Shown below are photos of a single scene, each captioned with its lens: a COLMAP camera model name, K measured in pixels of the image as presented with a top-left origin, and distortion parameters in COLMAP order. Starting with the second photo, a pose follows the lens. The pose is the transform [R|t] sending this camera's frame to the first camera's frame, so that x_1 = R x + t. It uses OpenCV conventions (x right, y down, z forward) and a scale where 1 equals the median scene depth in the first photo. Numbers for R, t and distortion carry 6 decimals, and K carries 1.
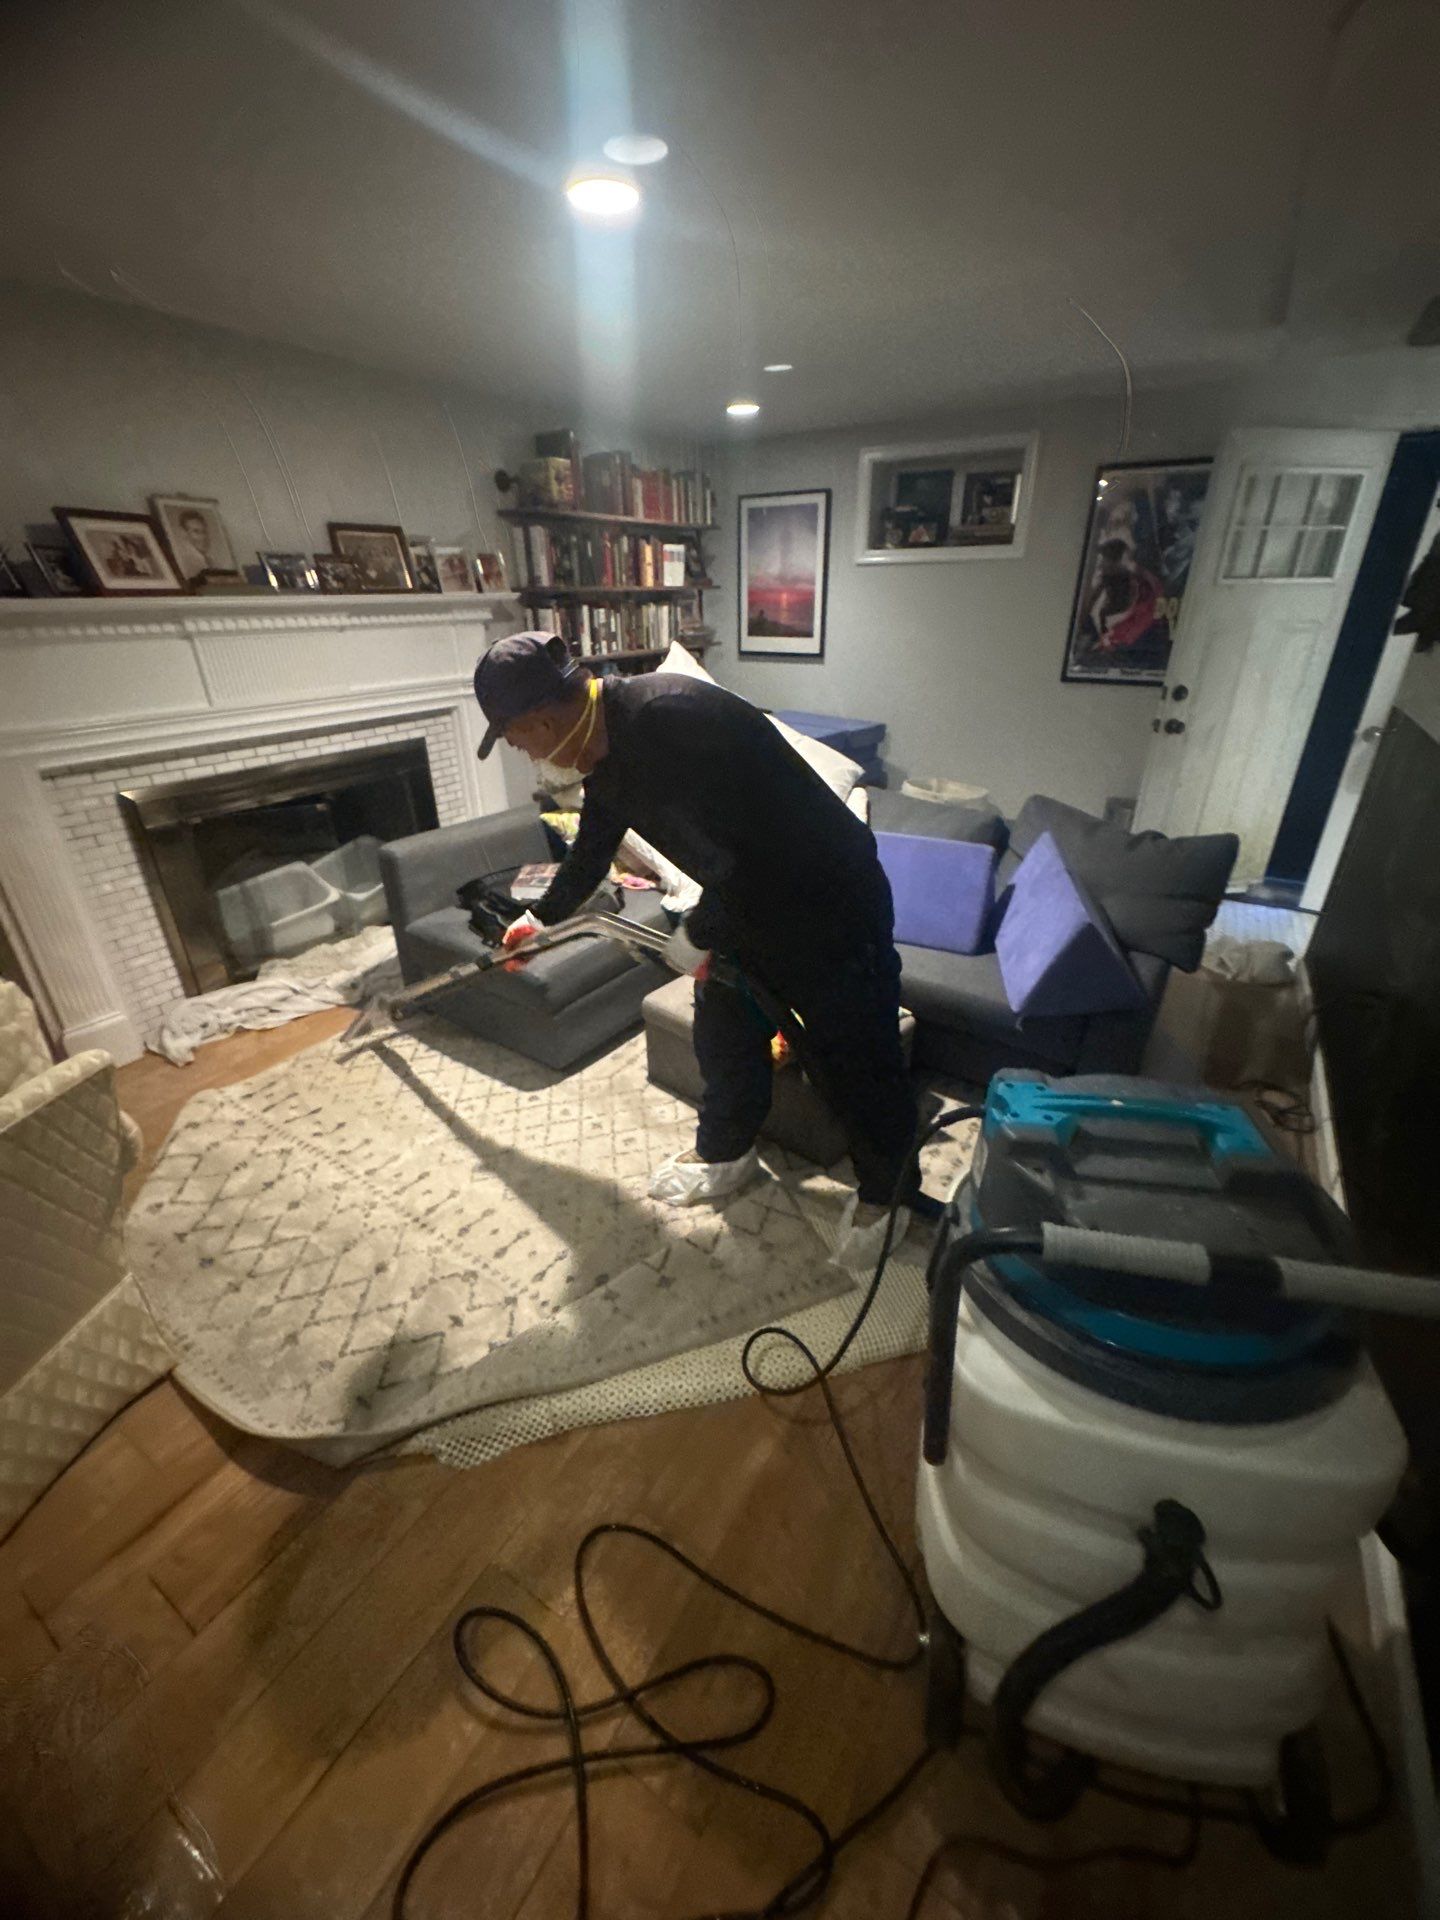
lens RADIAL K [[762.0, 0, 710.4], [0, 762.0, 956.2], [0, 0, 1]] dist [0.000619, -0.000050]
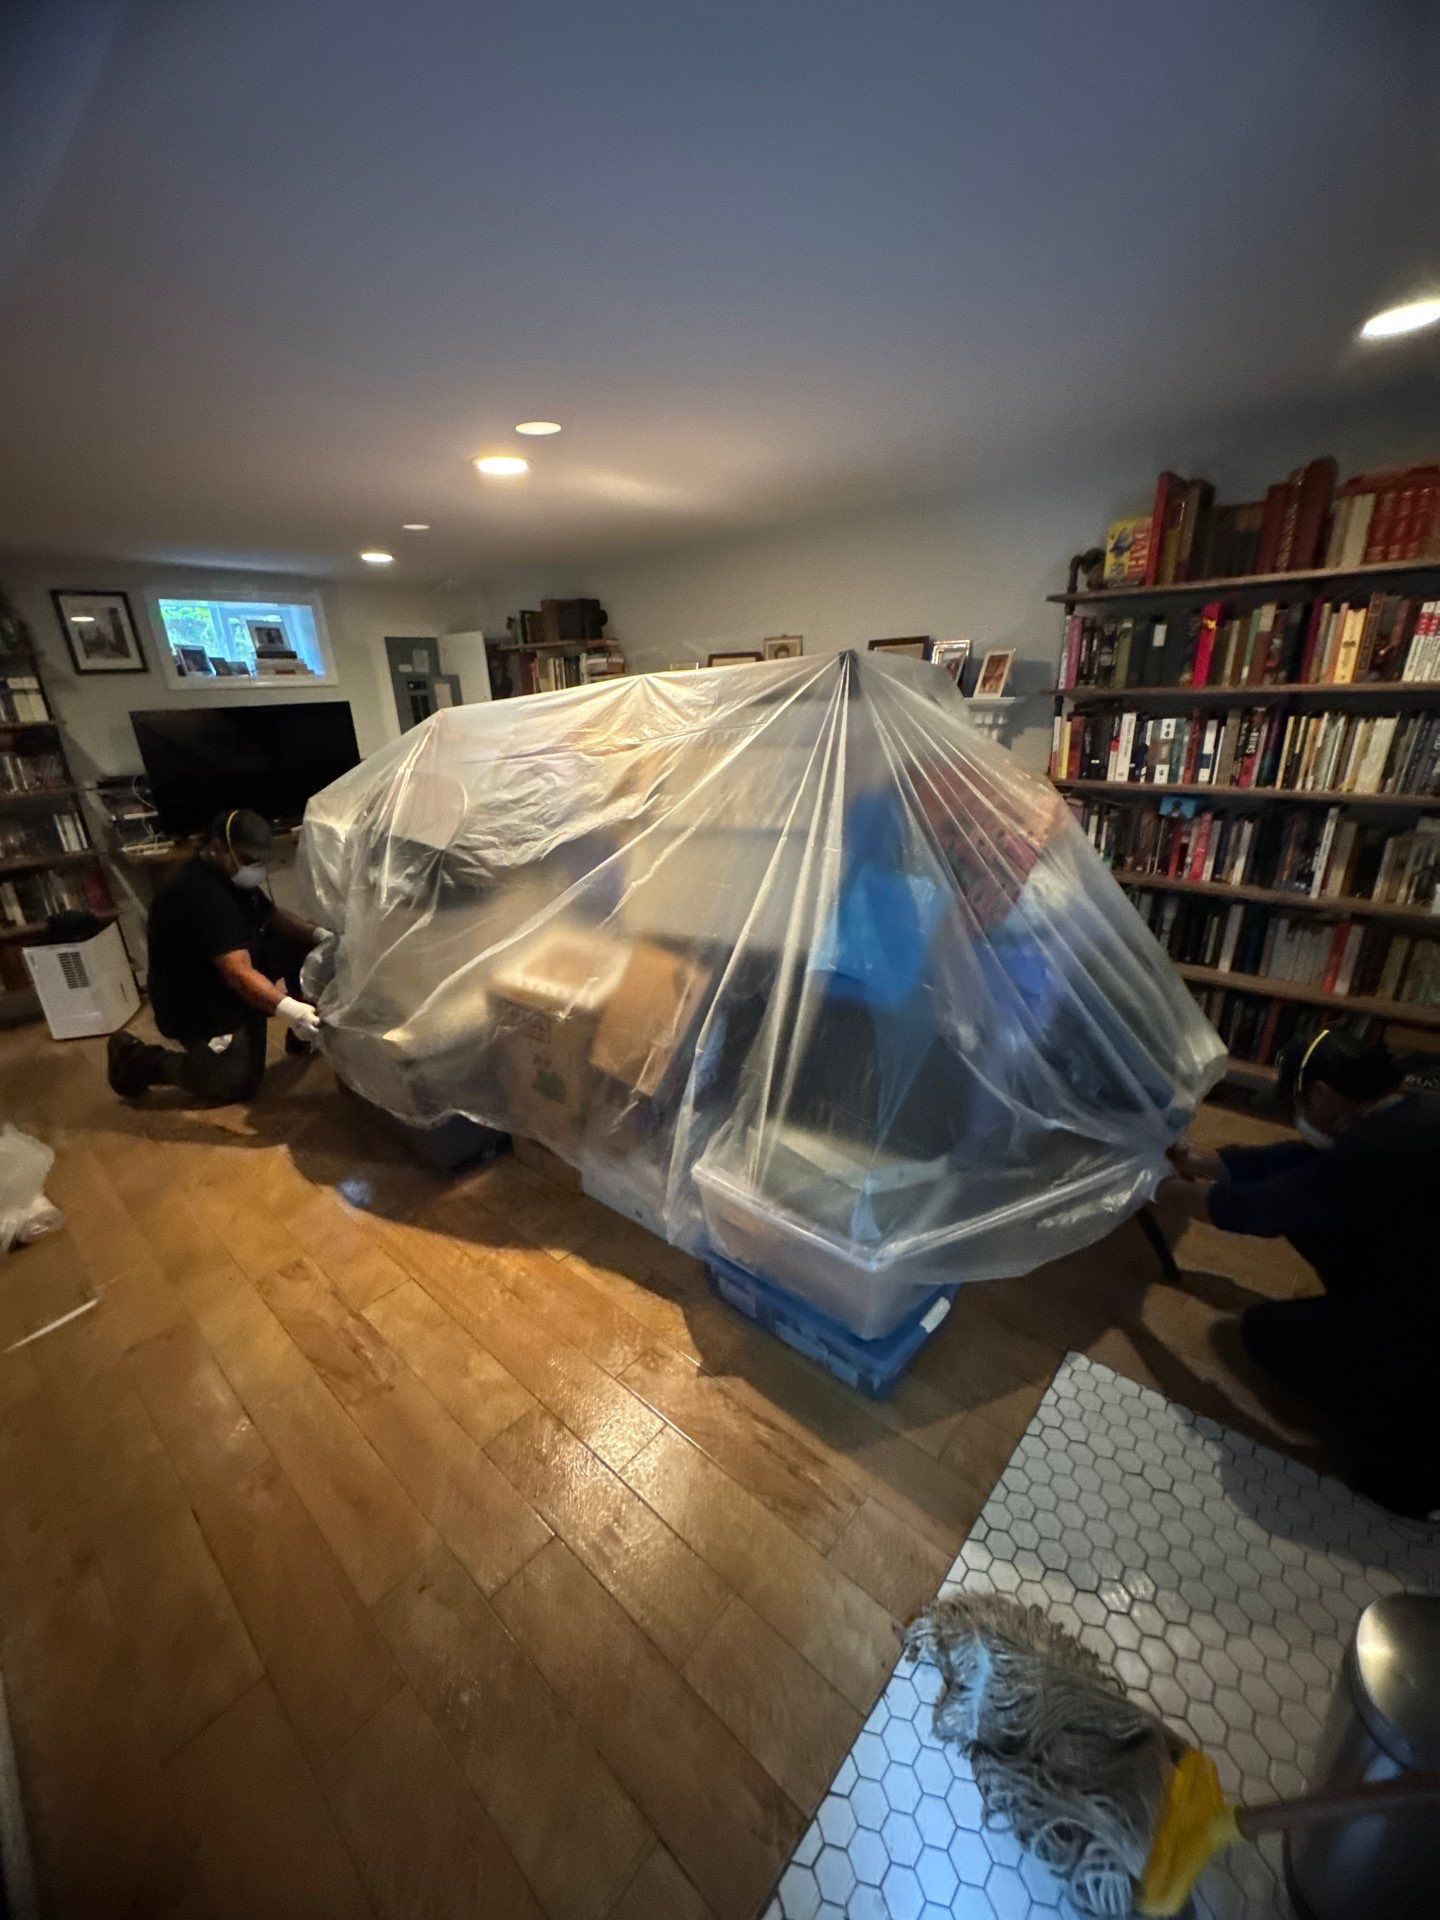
lens RADIAL K [[762.0, 0, 712.9], [0, 762.0, 958.7], [0, 0, 1]] dist [0.000619, -0.000050]
pose [[-0.157158, 0.363660, -0.918179, 0.660896], [-0.382585, 0.834713, 0.396086, -0.424229], [0.910456, 0.413529, 0.007949, 0.775969]]
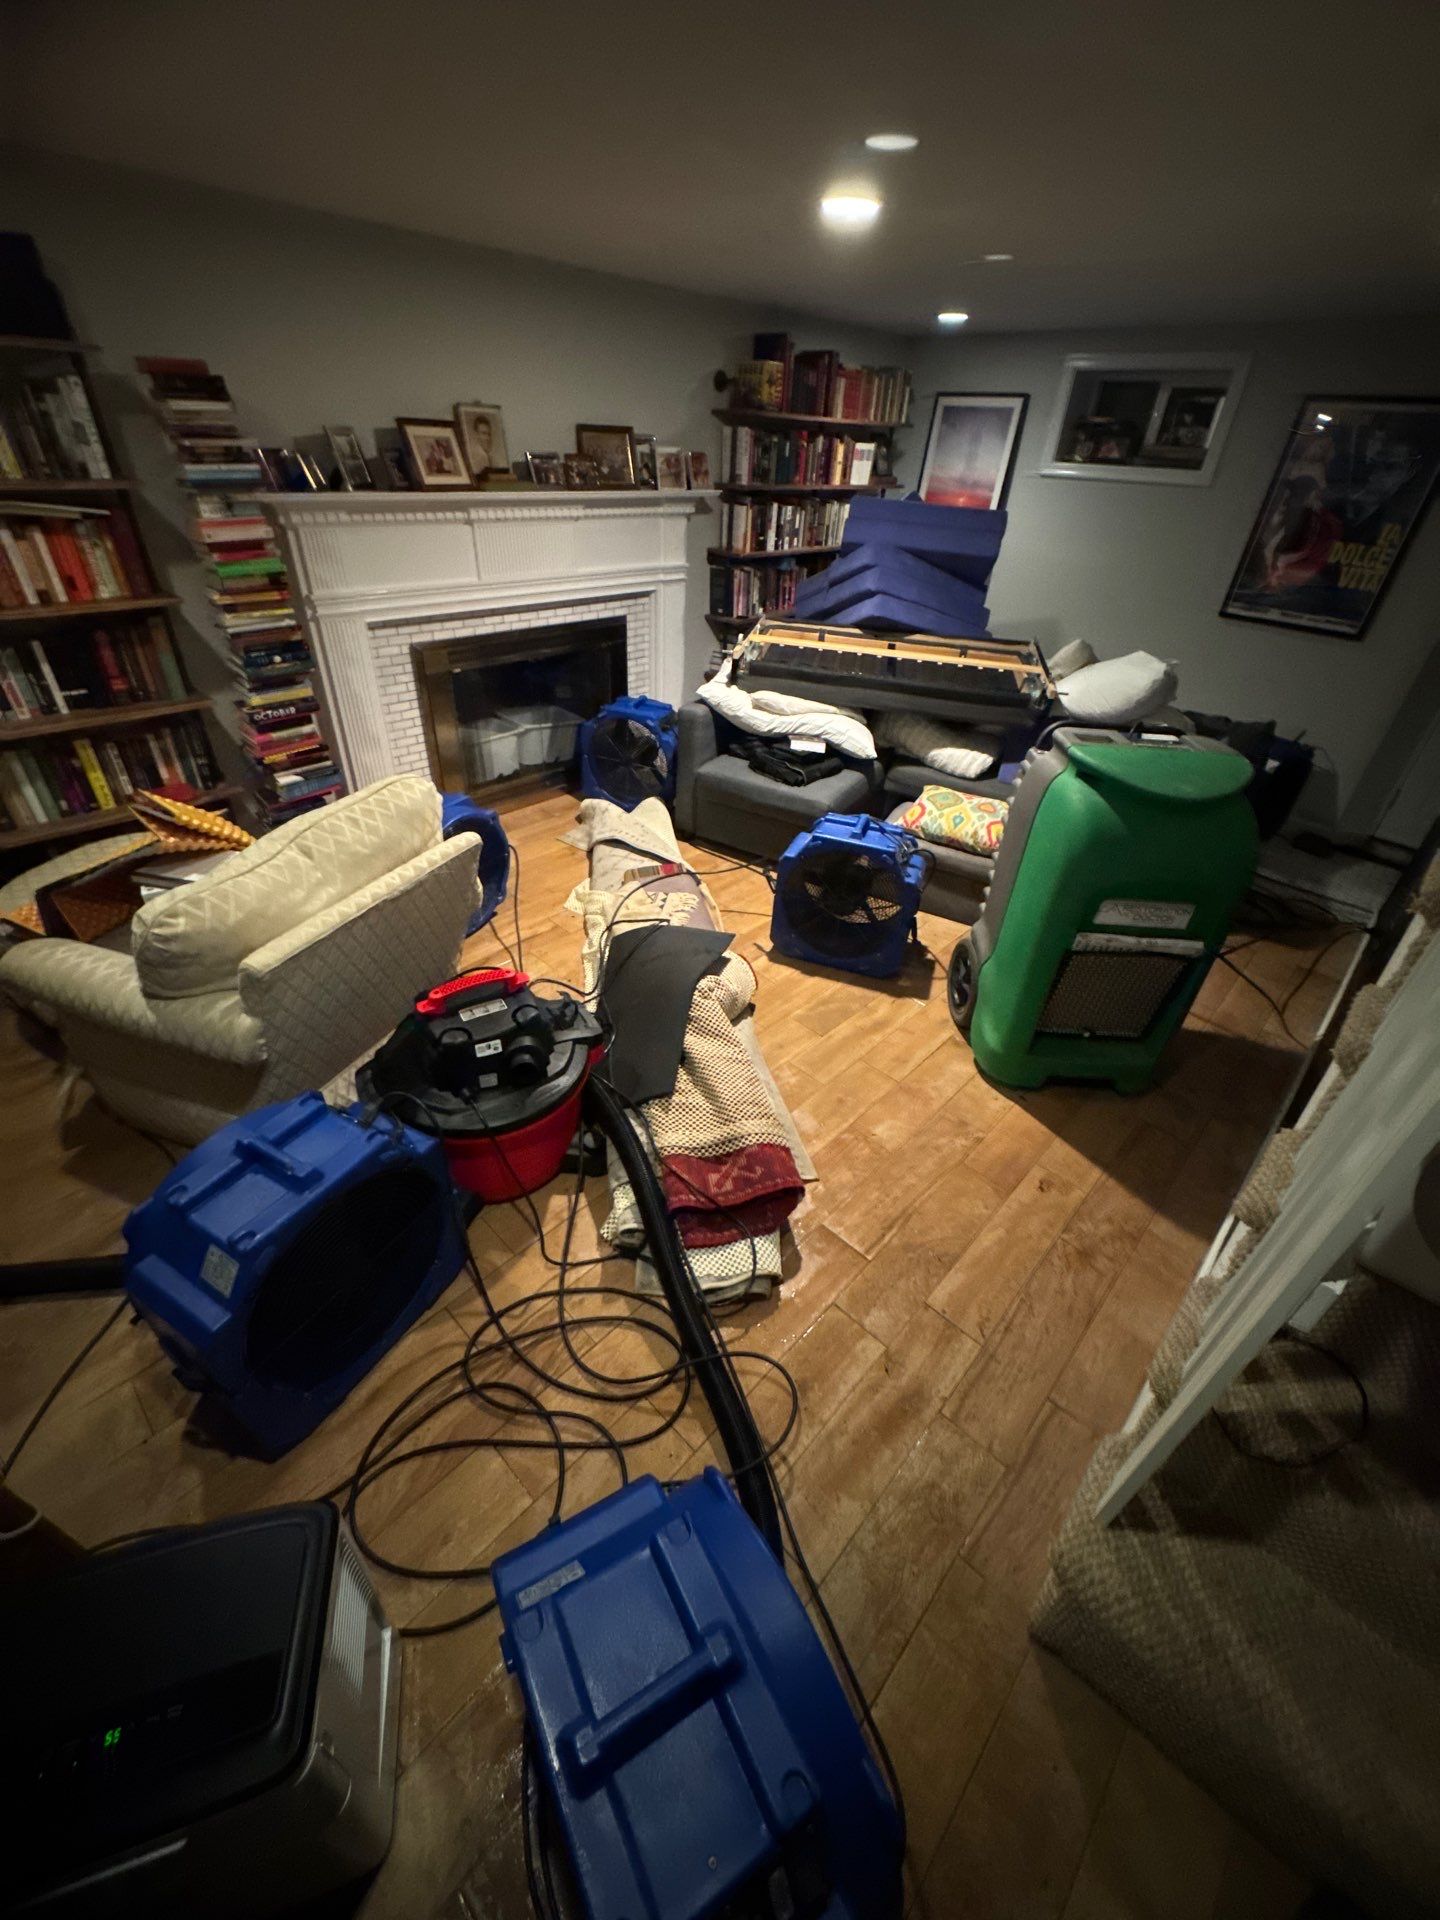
lens RADIAL K [[762.0, 0, 713.3], [0, 762.0, 955.8], [0, 0, 1]] dist [0.000619, -0.000050]
pose [[0.977993, 0.160139, -0.133738, 0.001239], [-0.138466, 0.977667, 0.158097, 0.023292], [0.156068, -0.136099, 0.978325, -0.201298]]
